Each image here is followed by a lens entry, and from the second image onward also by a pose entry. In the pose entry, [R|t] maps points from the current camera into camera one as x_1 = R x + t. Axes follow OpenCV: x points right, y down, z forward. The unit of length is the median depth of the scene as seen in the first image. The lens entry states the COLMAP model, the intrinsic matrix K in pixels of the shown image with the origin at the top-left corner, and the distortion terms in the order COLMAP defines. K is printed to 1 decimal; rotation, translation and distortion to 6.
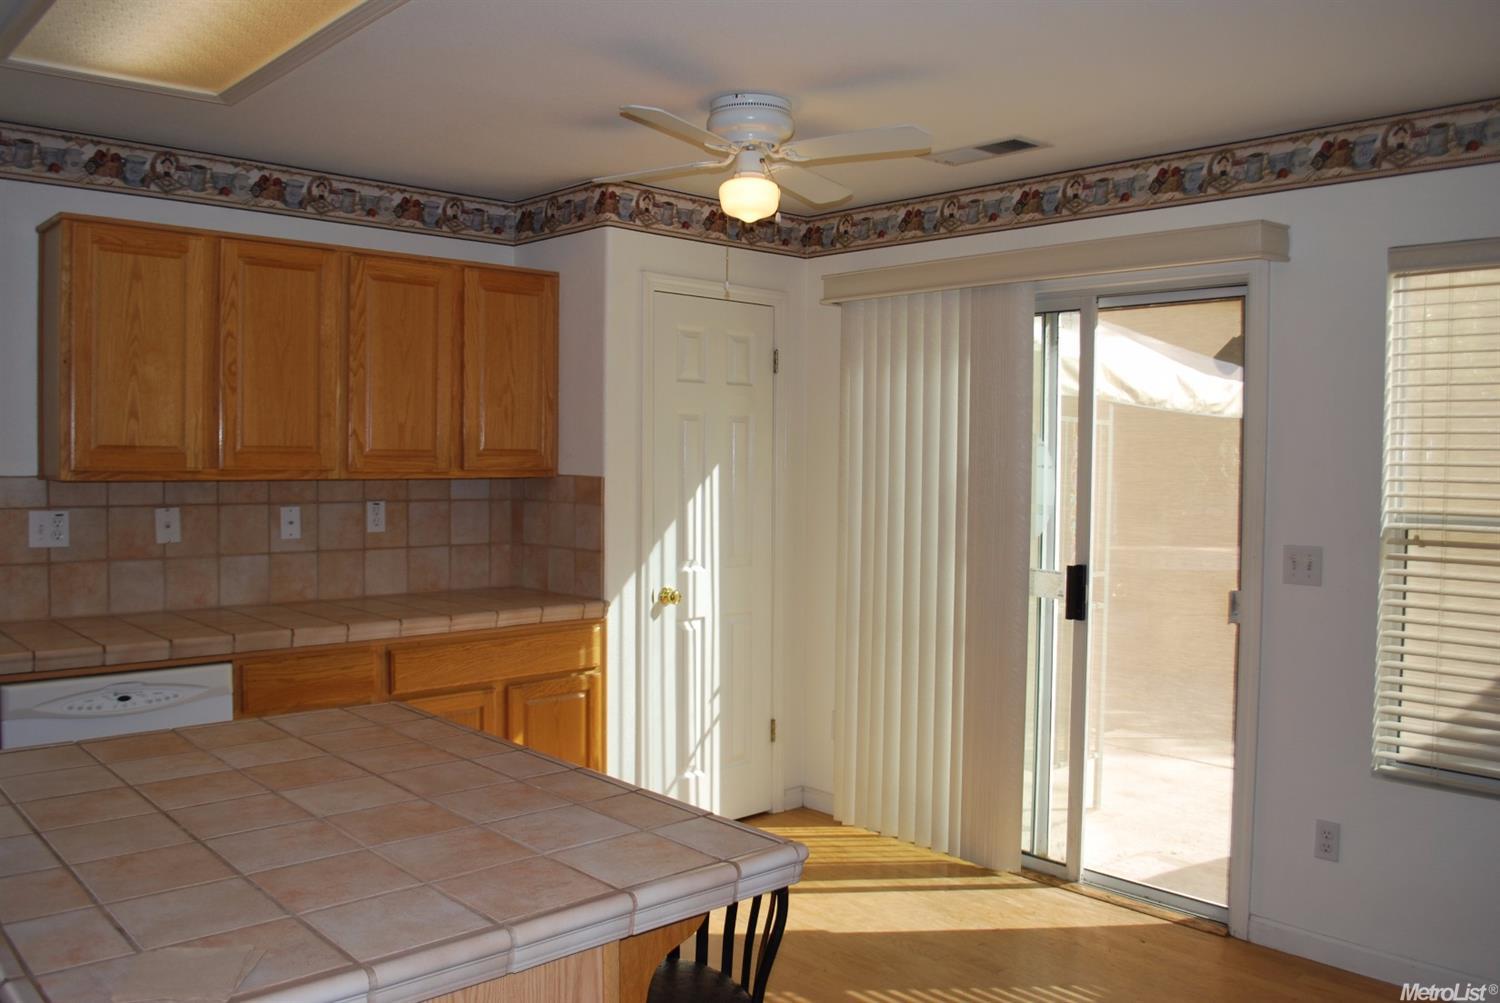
lens RADIAL K [[1200.0, 0, 755.6], [0, 1200.0, 494.0], [0, 0, 1]] dist [-0.080308, 0.005694]
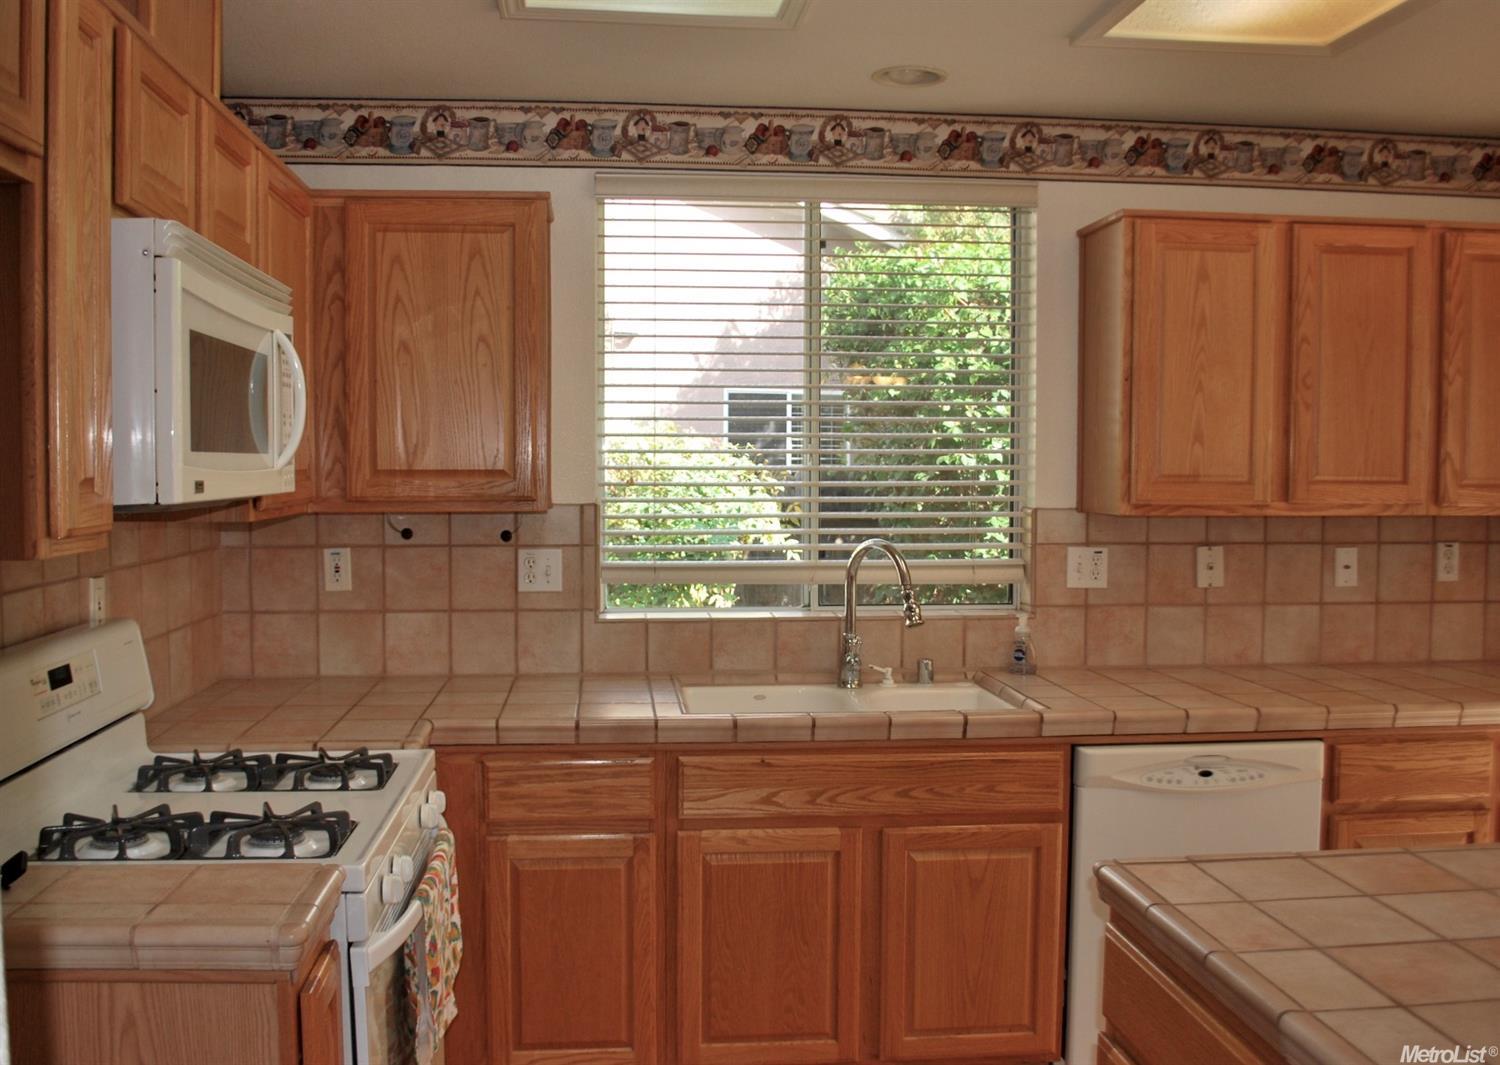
lens RADIAL K [[1314.7, 0, 706.2], [0, 1314.7, 529.2], [0, 0, 1]] dist [-0.077404, 0.005133]
pose [[0.785674, 0.020687, -0.618294, -0.192882], [-0.013329, 0.999775, 0.016514, -0.010864], [0.618497, -0.004734, 0.785773, 0.027210]]
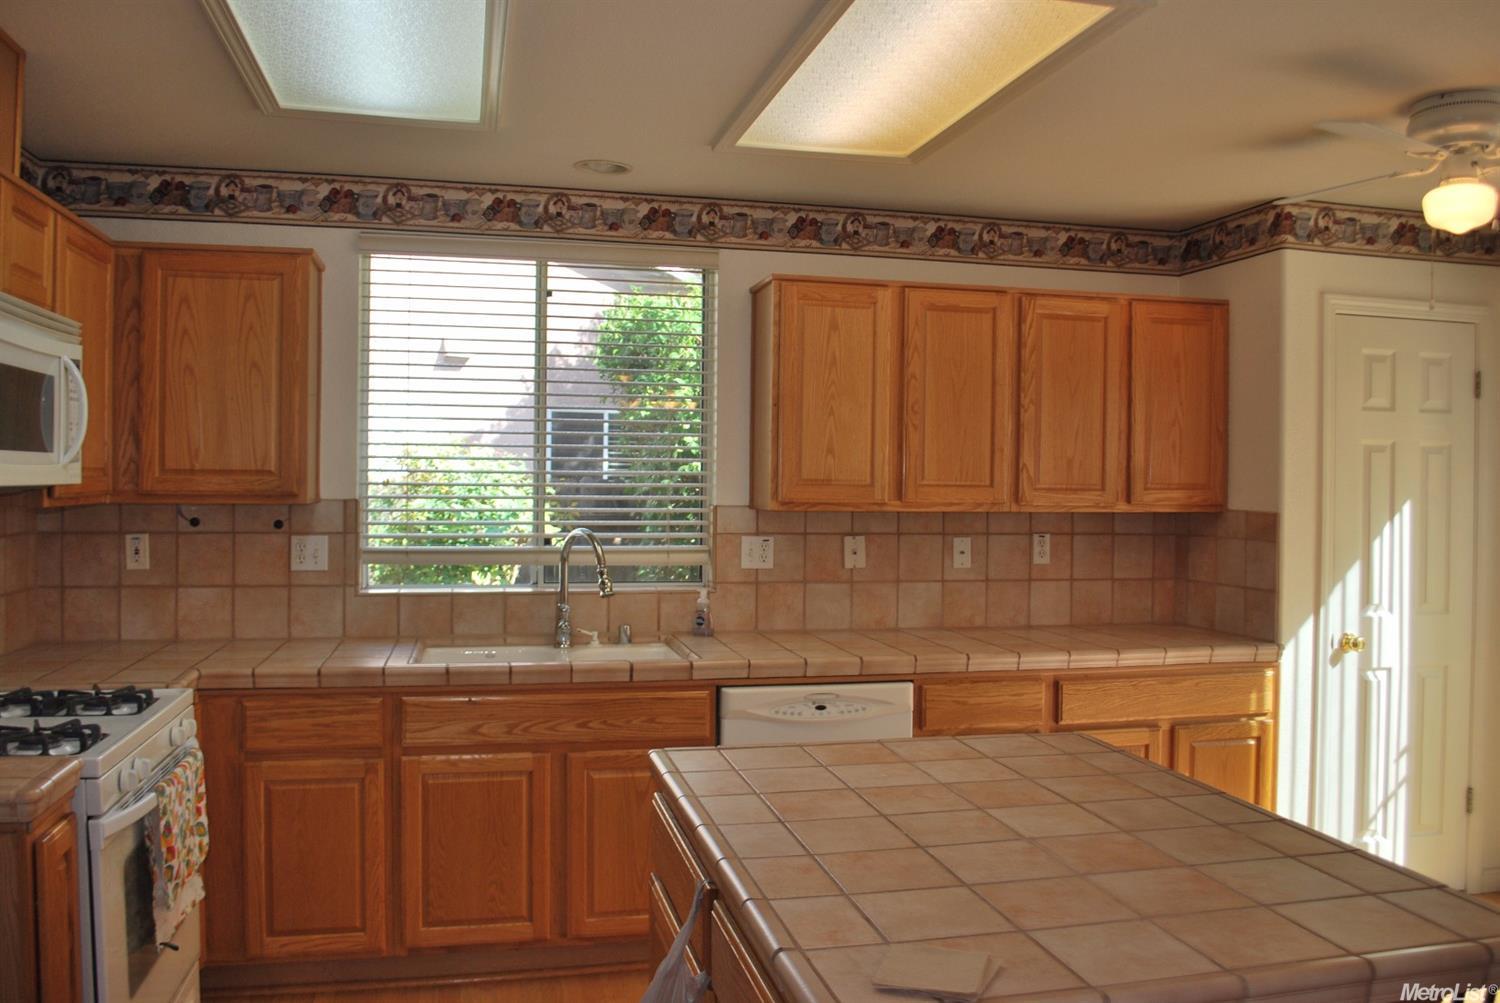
lens RADIAL K [[1200.0, 0, 755.6], [0, 1200.0, 494.0], [0, 0, 1]] dist [-0.080308, 0.005694]
pose [[0.869475, 0.004812, -0.493954, -0.027214], [-0.017977, 0.999598, -0.021906, -0.001210], [0.493651, 0.027927, 0.869212, -0.016881]]
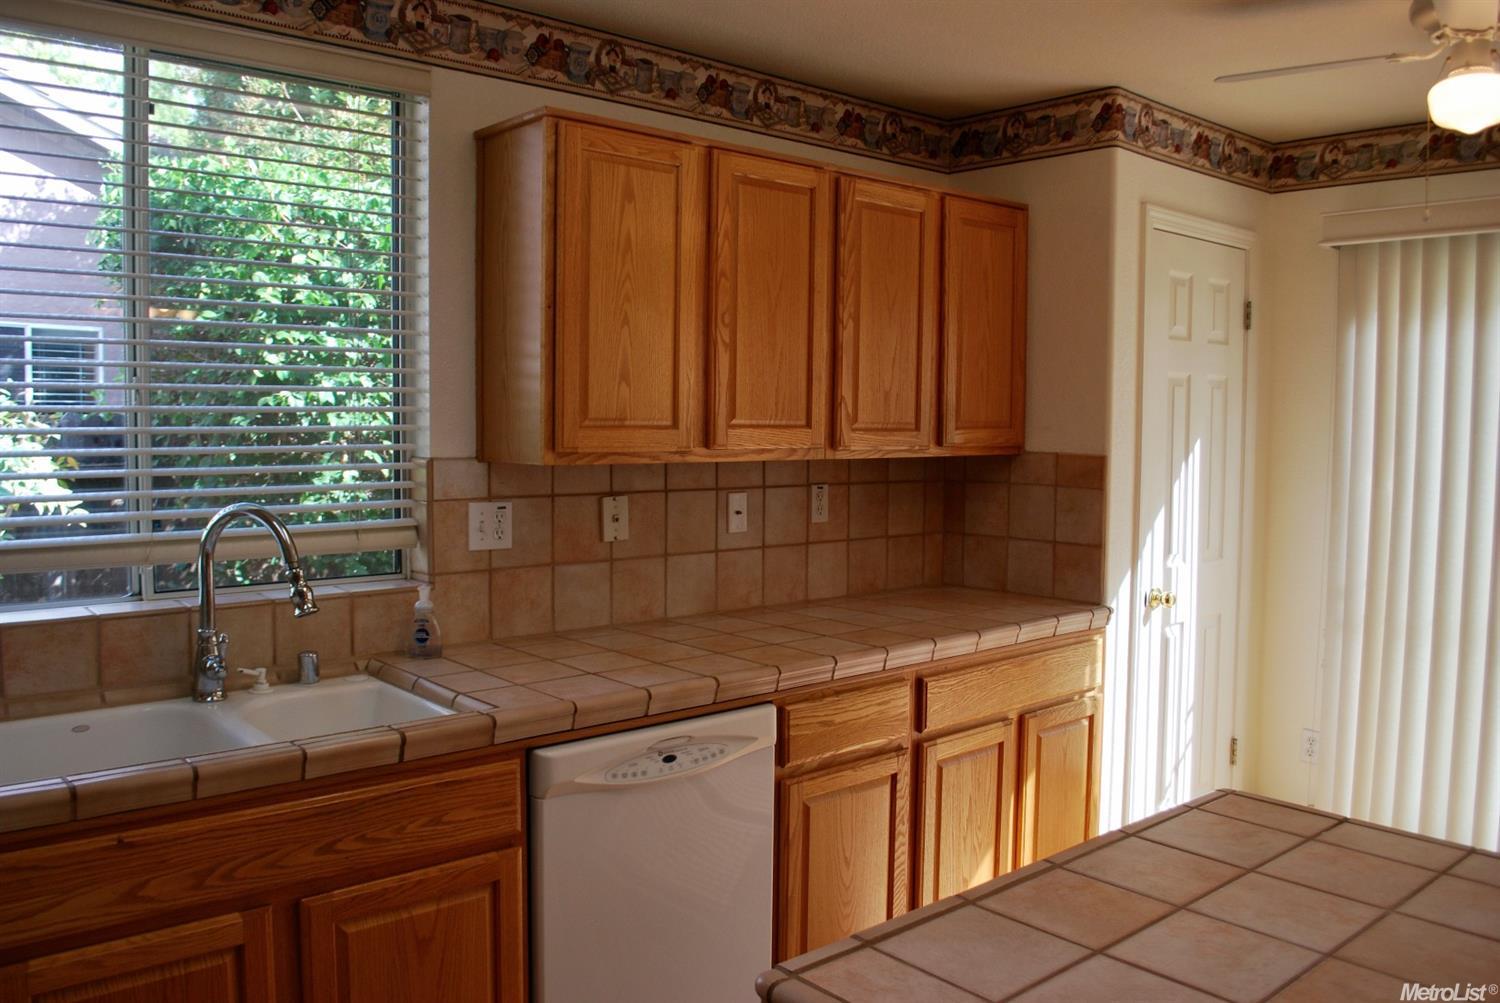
lens RADIAL K [[1200.0, 0, 755.6], [0, 1200.0, 494.0], [0, 0, 1]] dist [-0.080308, 0.005694]
pose [[0.999587, 0.001372, -0.028695, -0.363160], [-0.000431, 0.999463, 0.032763, -0.015258], [0.028724, -0.032737, 0.999051, 0.191170]]
